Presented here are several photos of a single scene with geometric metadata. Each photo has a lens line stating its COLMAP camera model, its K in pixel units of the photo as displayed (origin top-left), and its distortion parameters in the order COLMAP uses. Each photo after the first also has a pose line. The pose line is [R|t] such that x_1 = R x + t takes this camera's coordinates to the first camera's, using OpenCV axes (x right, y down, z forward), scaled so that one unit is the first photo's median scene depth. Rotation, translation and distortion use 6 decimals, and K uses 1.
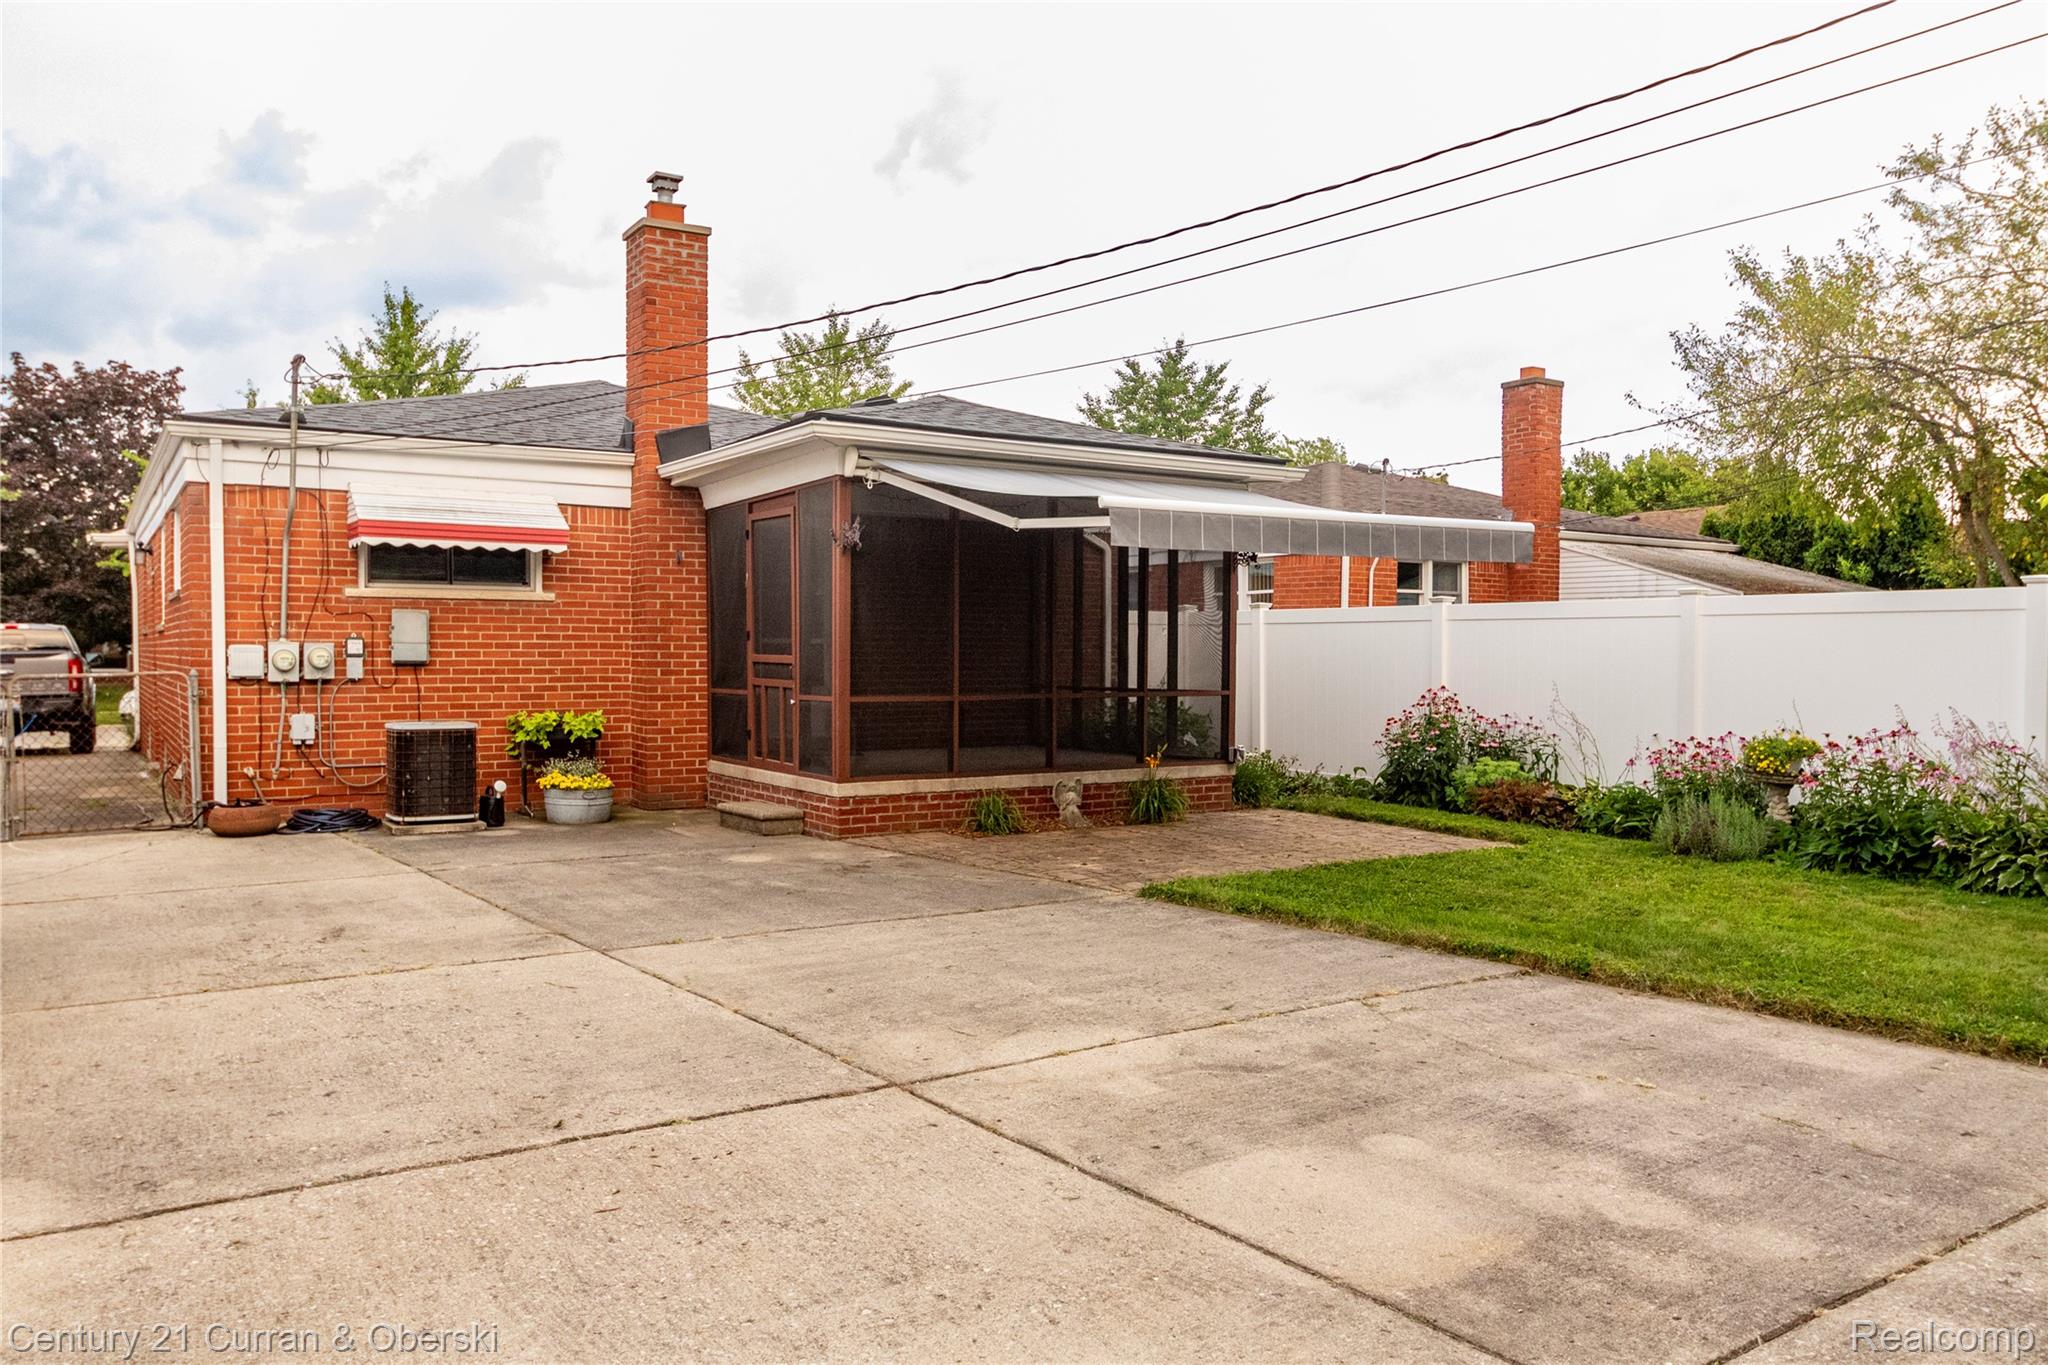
lens RADIAL K [[1474.5, 0, 1025.0], [0, 1474.5, 709.4], [0, 0, 1]] dist [-0.000295, 0.001654]
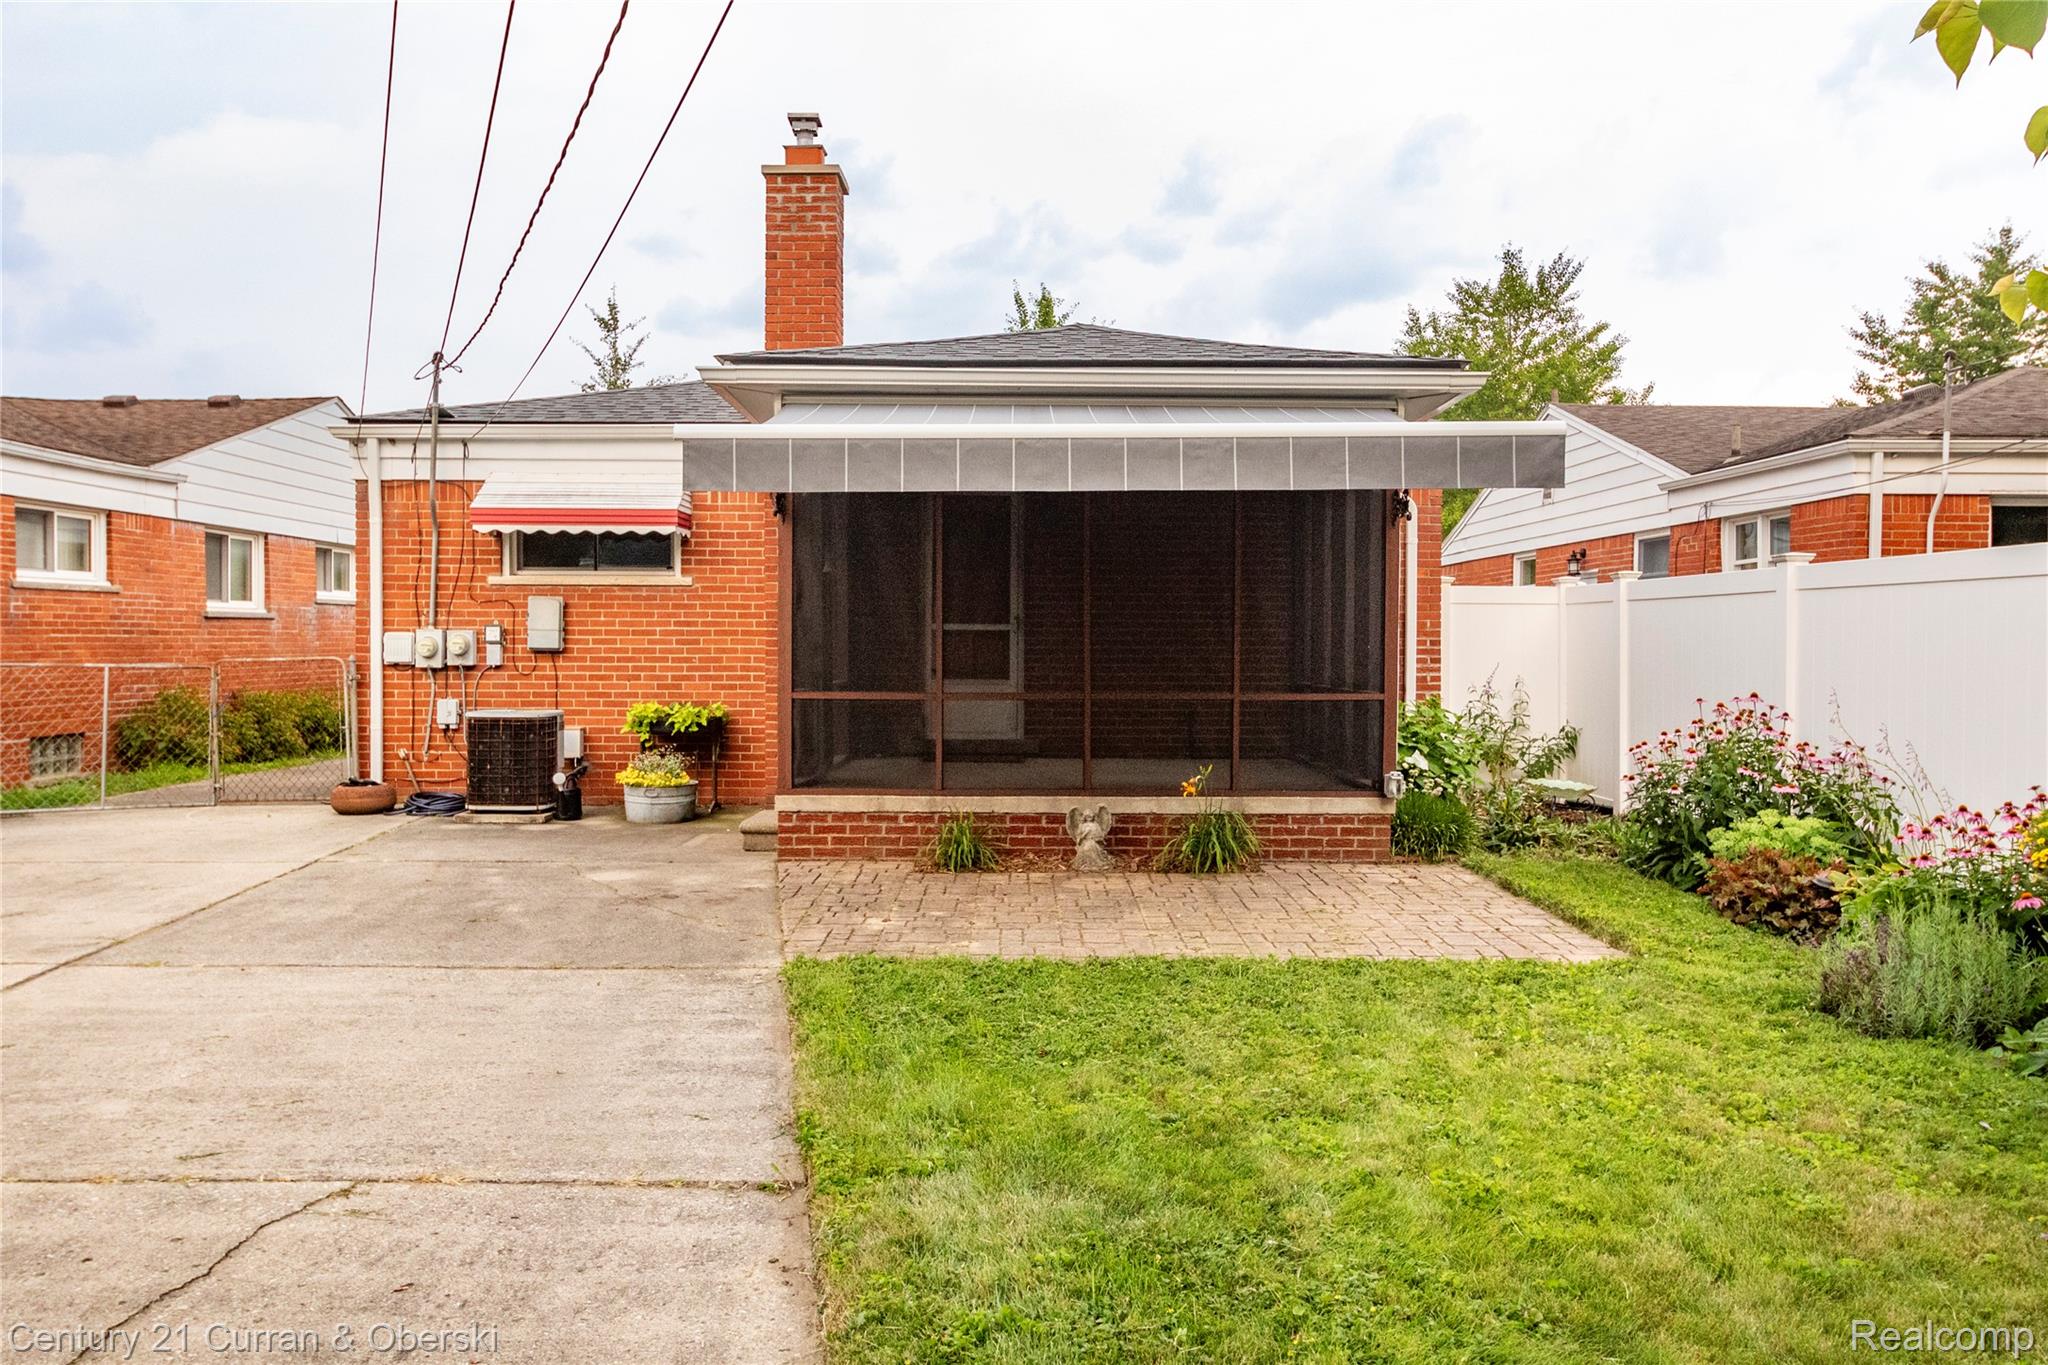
lens RADIAL K [[1536.4, 0, 1024.0], [0, 1536.4, 682.5], [0, 0, 1]] dist [-0.003812, -0.000670]
pose [[0.842691, 0.015220, -0.538182, 0.404619], [-0.022756, 0.999714, -0.007358, -0.009221], [0.537916, 0.018447, 0.842796, 0.294754]]
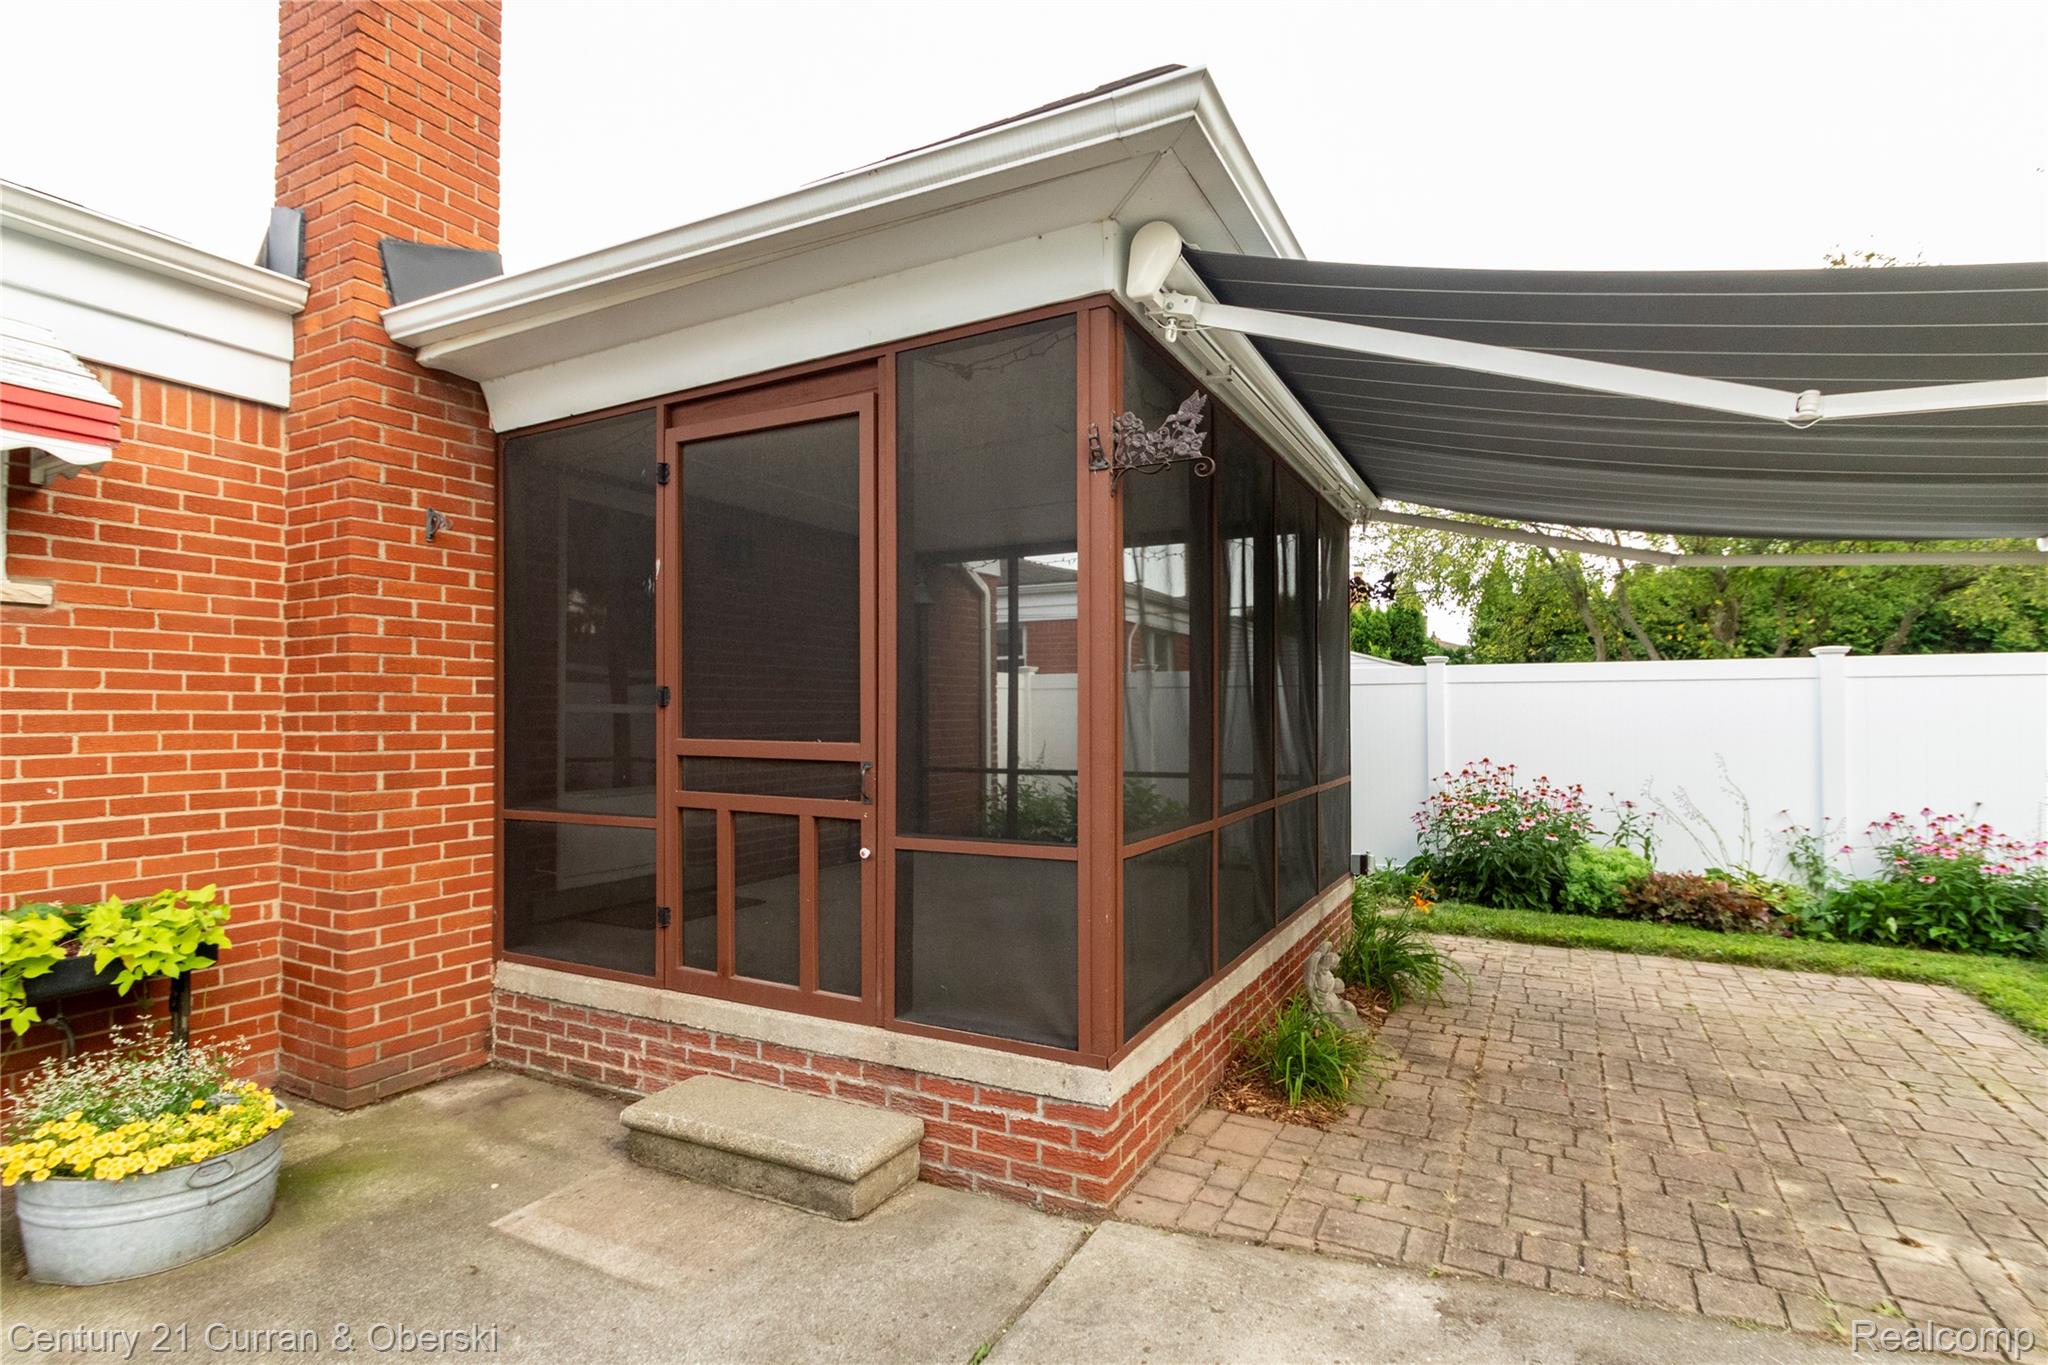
lens RADIAL K [[982.6, 0, 1065.4], [0, 982.6, 701.9], [0, 0, 1]] dist [0.003633, 0.000199]
pose [[0.854101, 0.000514, 0.520106, -0.235118], [0.026711, 0.998637, -0.044850, -0.031332], [-0.519420, 0.052199, 0.852923, 0.669802]]
